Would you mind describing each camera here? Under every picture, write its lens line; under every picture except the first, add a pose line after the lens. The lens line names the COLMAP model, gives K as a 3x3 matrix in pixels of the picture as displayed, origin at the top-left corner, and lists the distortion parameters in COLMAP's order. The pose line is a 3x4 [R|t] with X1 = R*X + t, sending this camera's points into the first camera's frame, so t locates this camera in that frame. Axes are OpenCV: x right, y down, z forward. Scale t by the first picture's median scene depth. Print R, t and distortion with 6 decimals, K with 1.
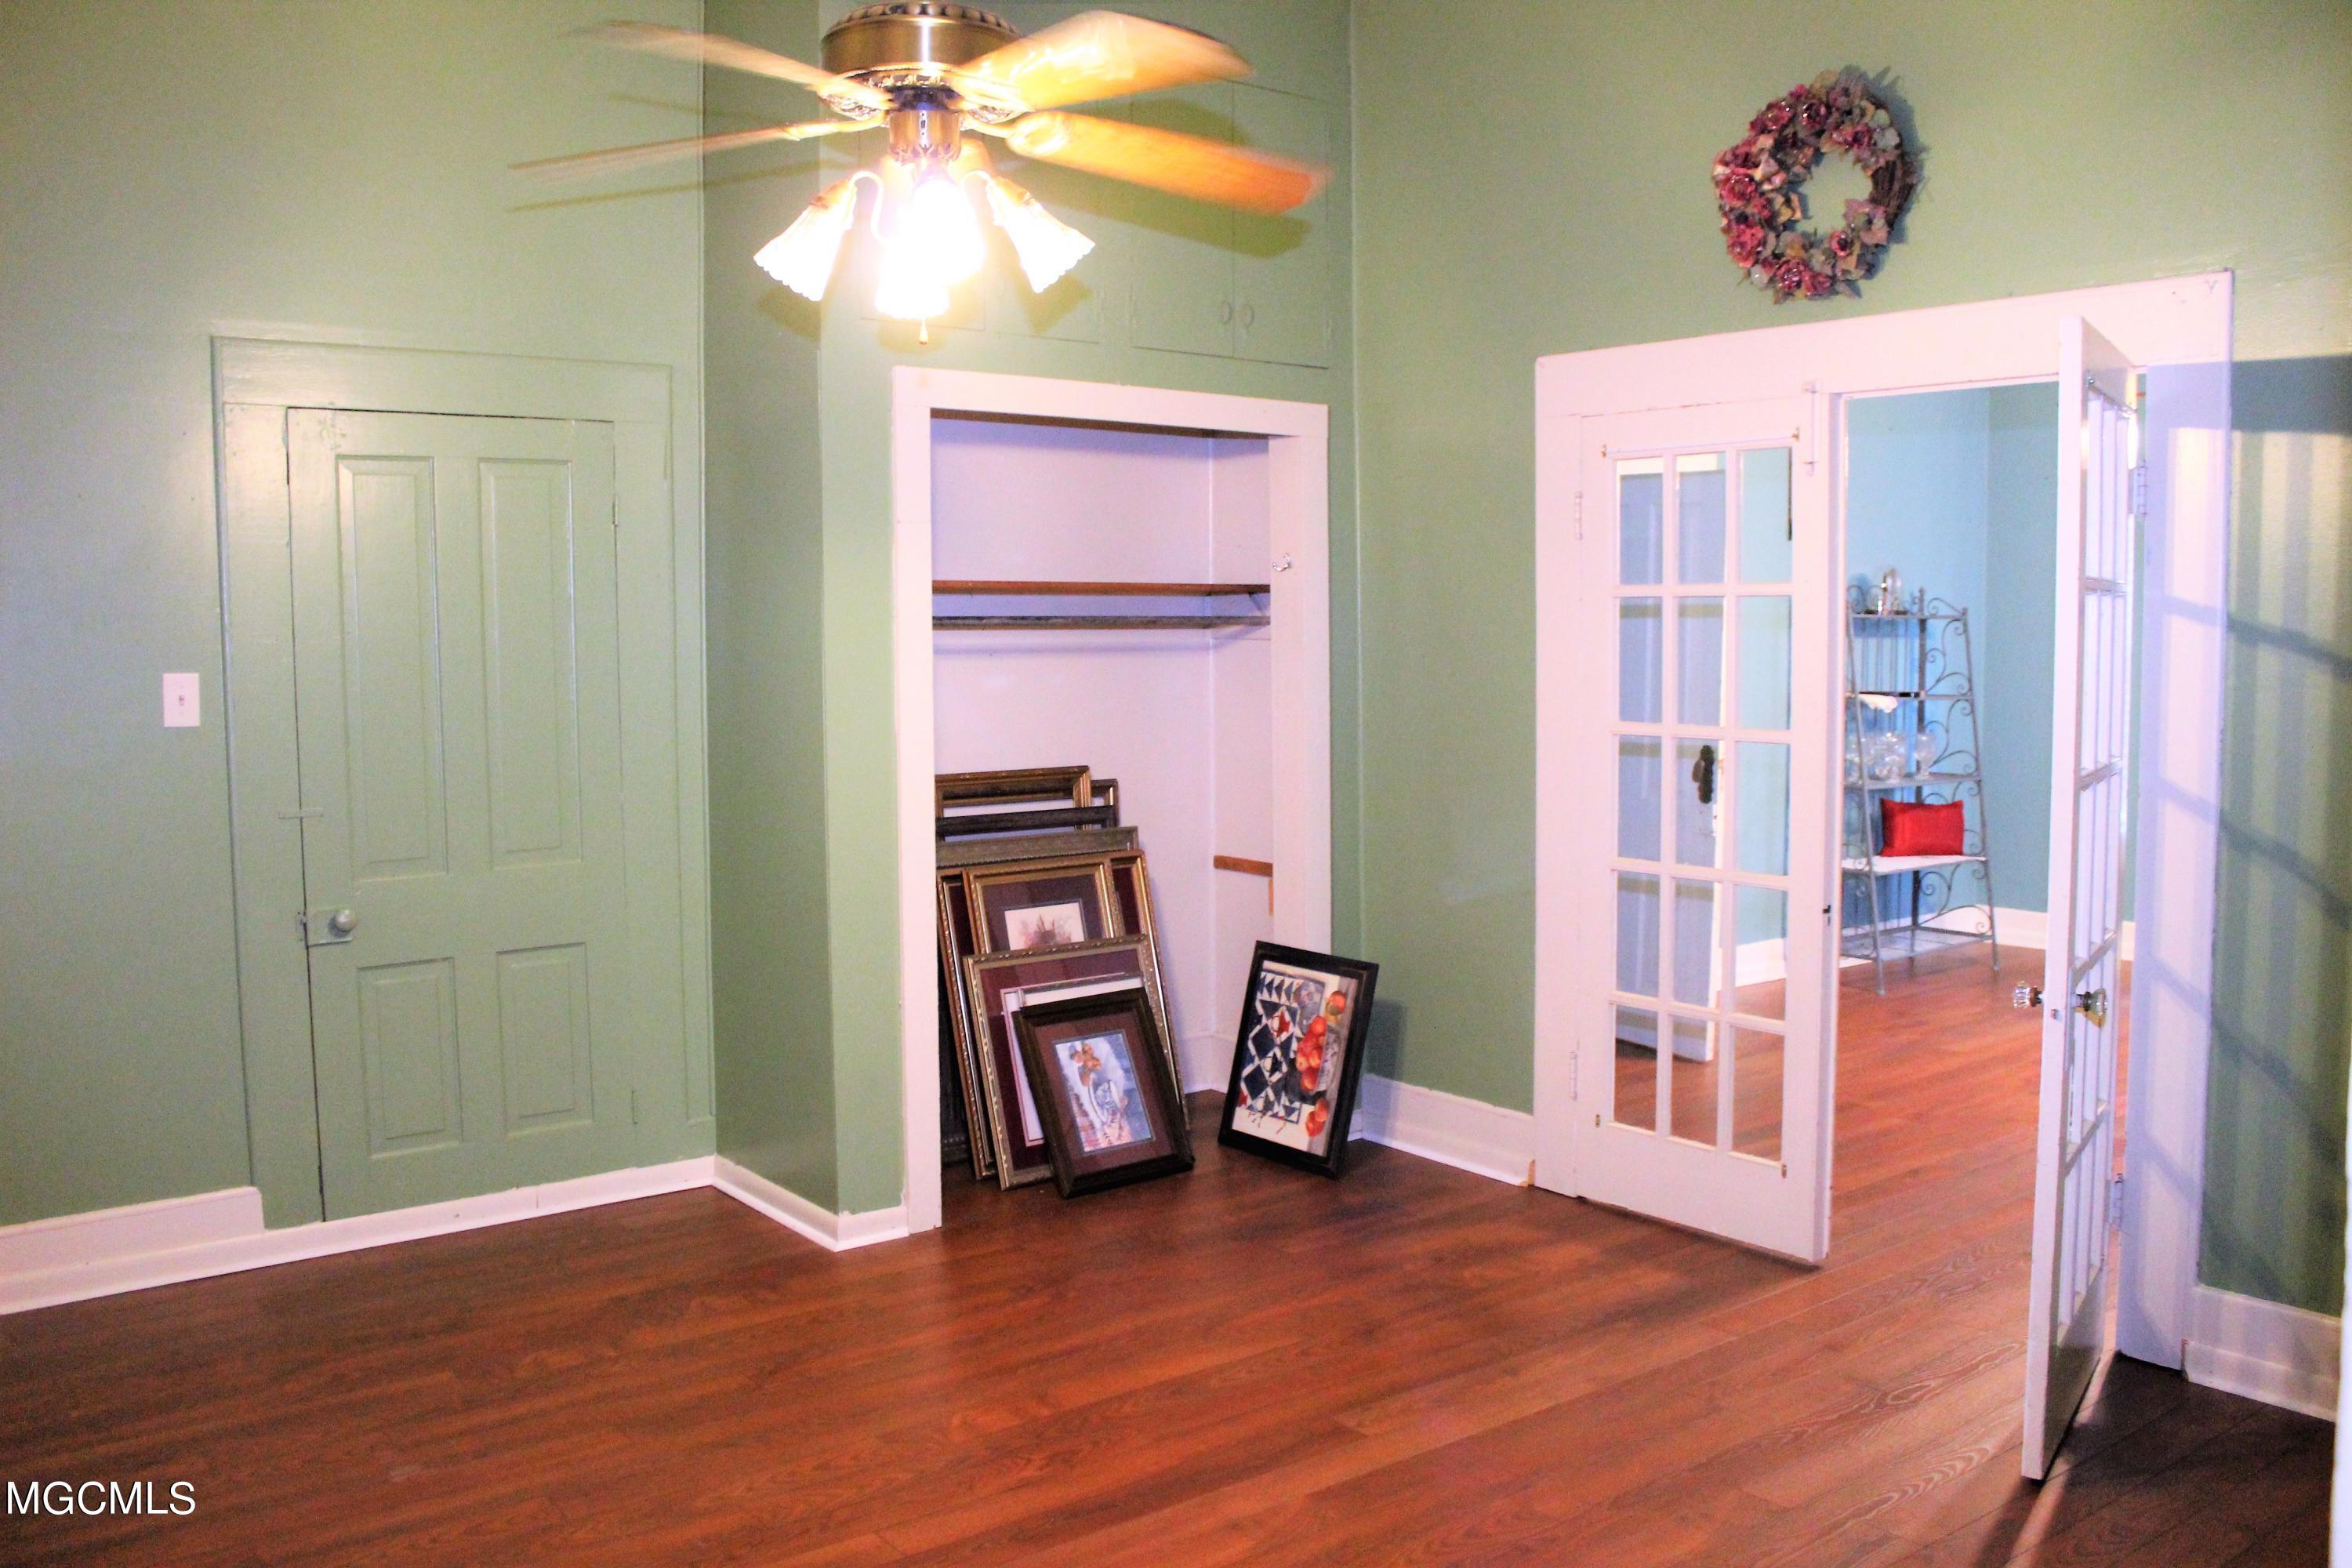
lens RADIAL K [[1928.0, 0, 1147.8], [0, 1928.0, 772.8], [0, 0, 1]] dist [-0.158204, 0.119399]
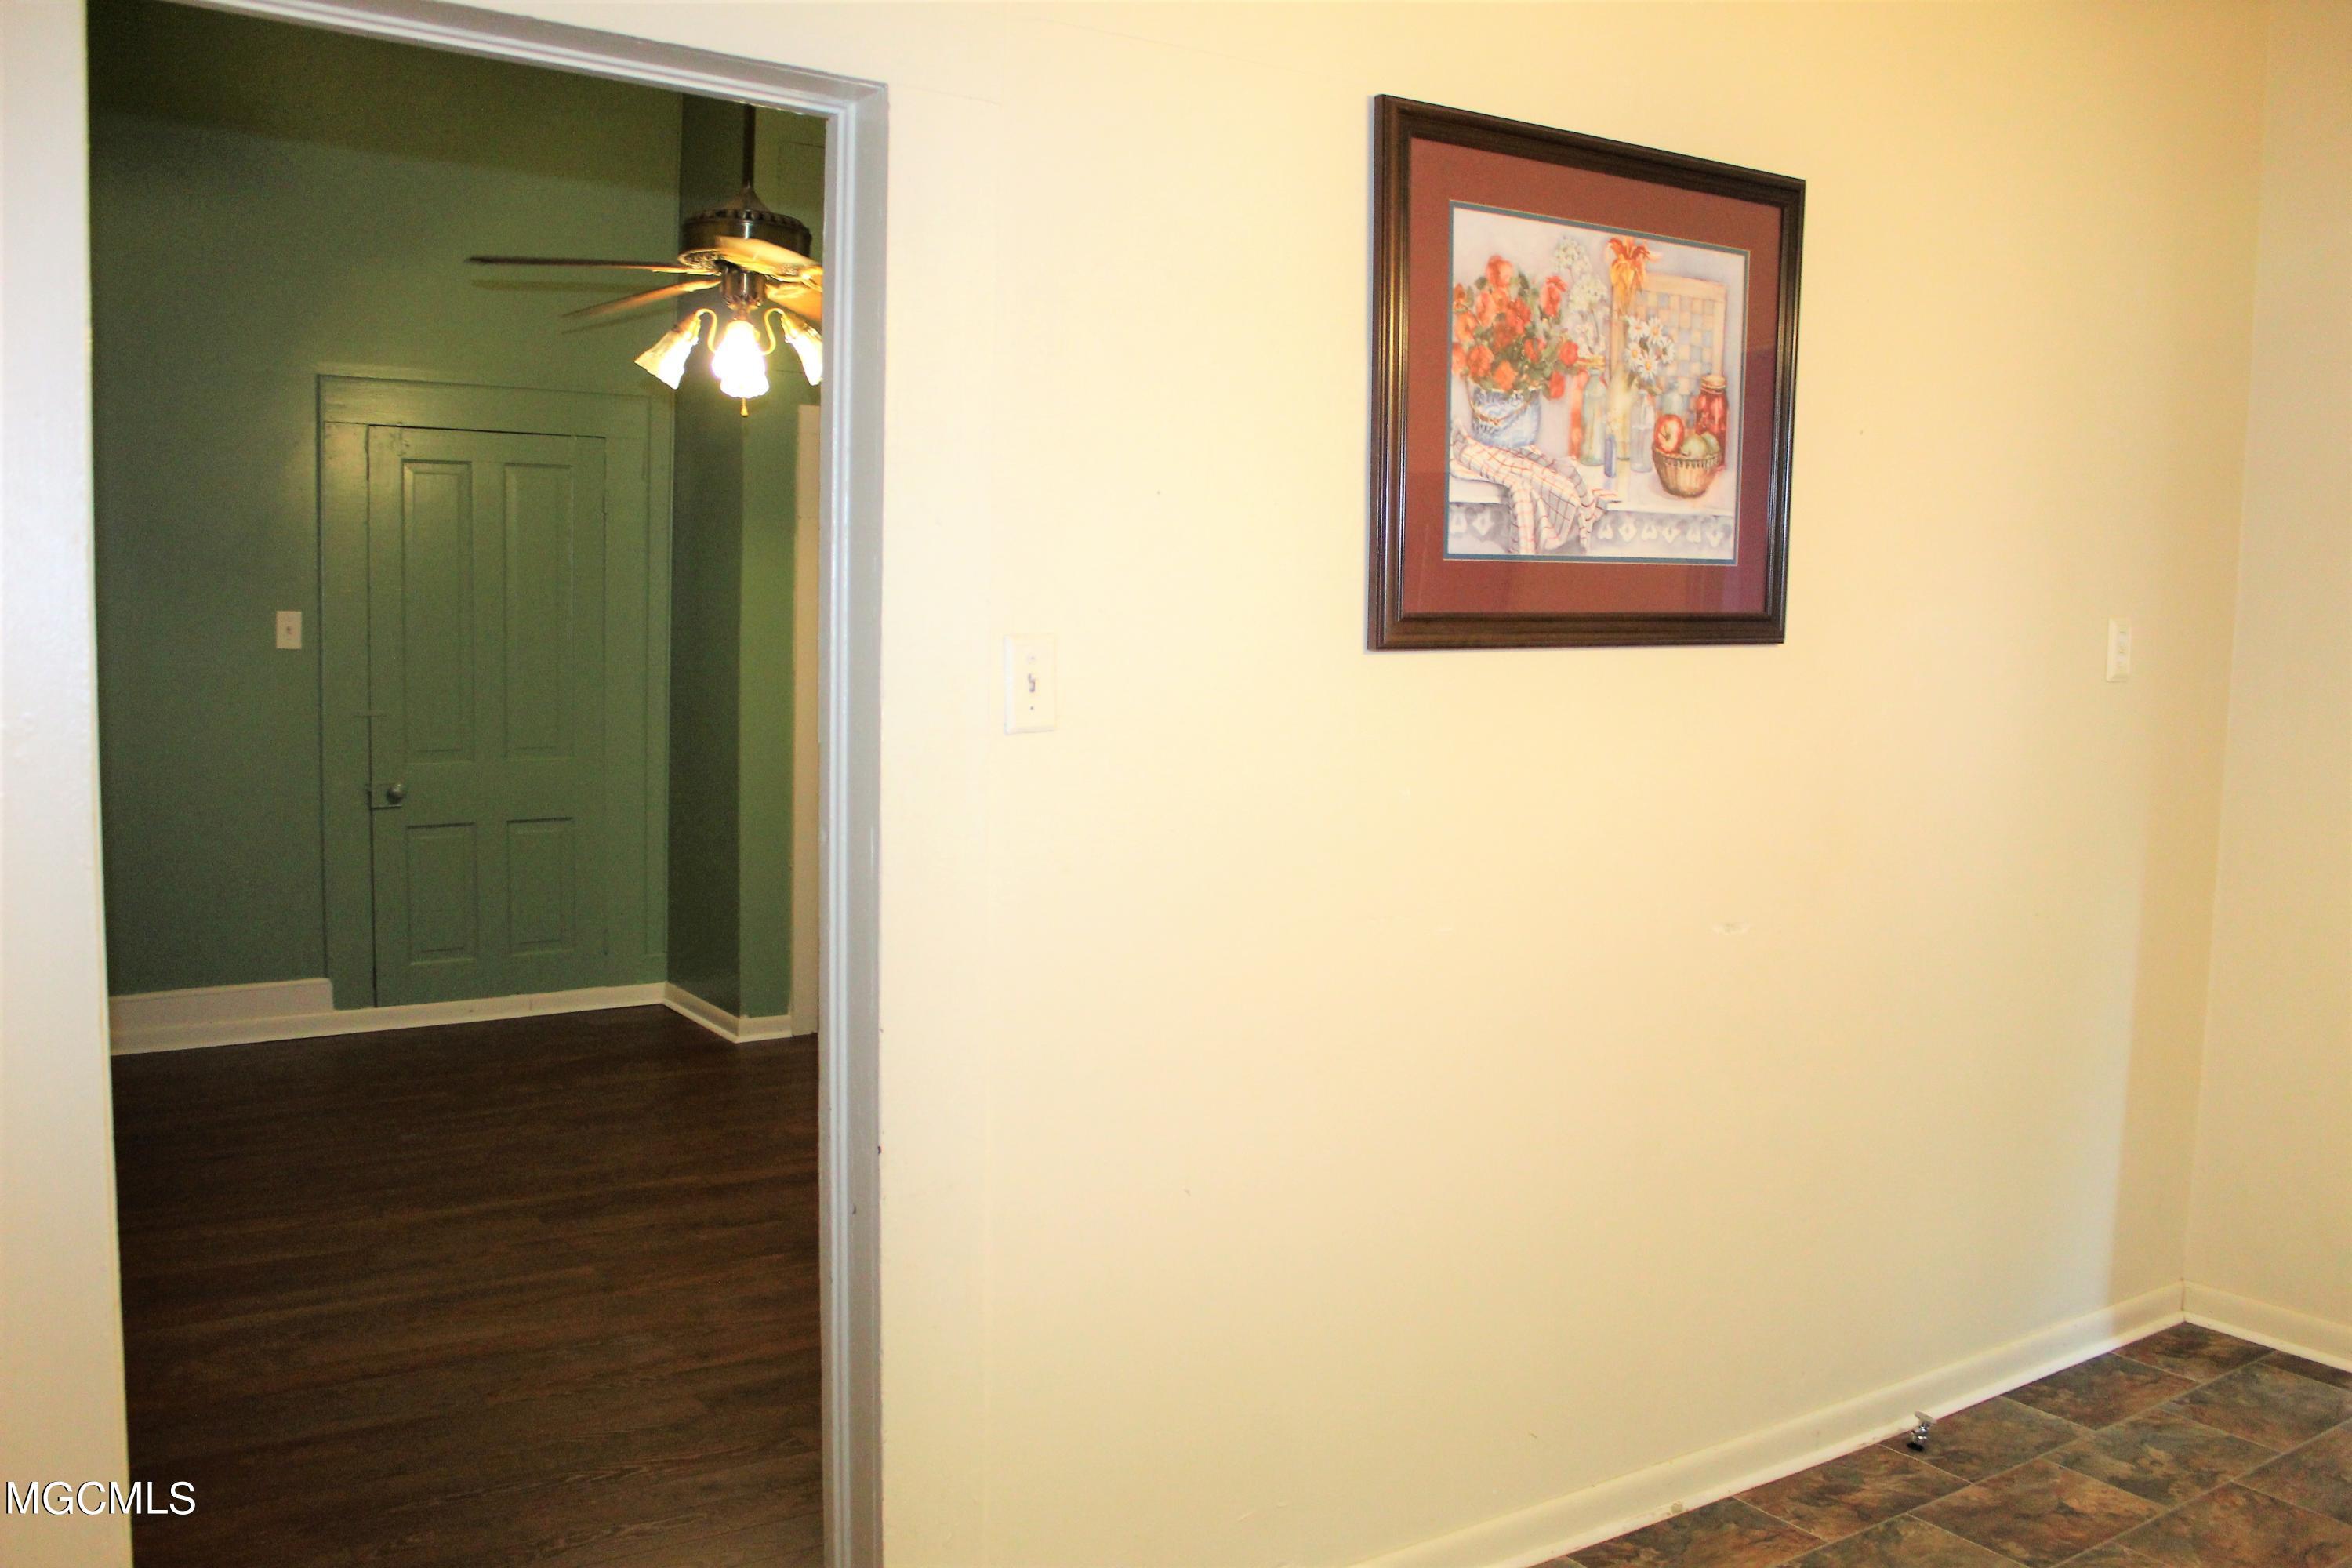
lens RADIAL K [[1981.7, 0, 1178.5], [0, 1981.7, 766.2], [0, 0, 1]] dist [-0.166732, 0.123216]
pose [[0.998140, 0.034849, -0.050019, 0.218060], [-0.034464, 0.999369, 0.008551, 0.026714], [0.050286, -0.006812, 0.998712, -0.398256]]
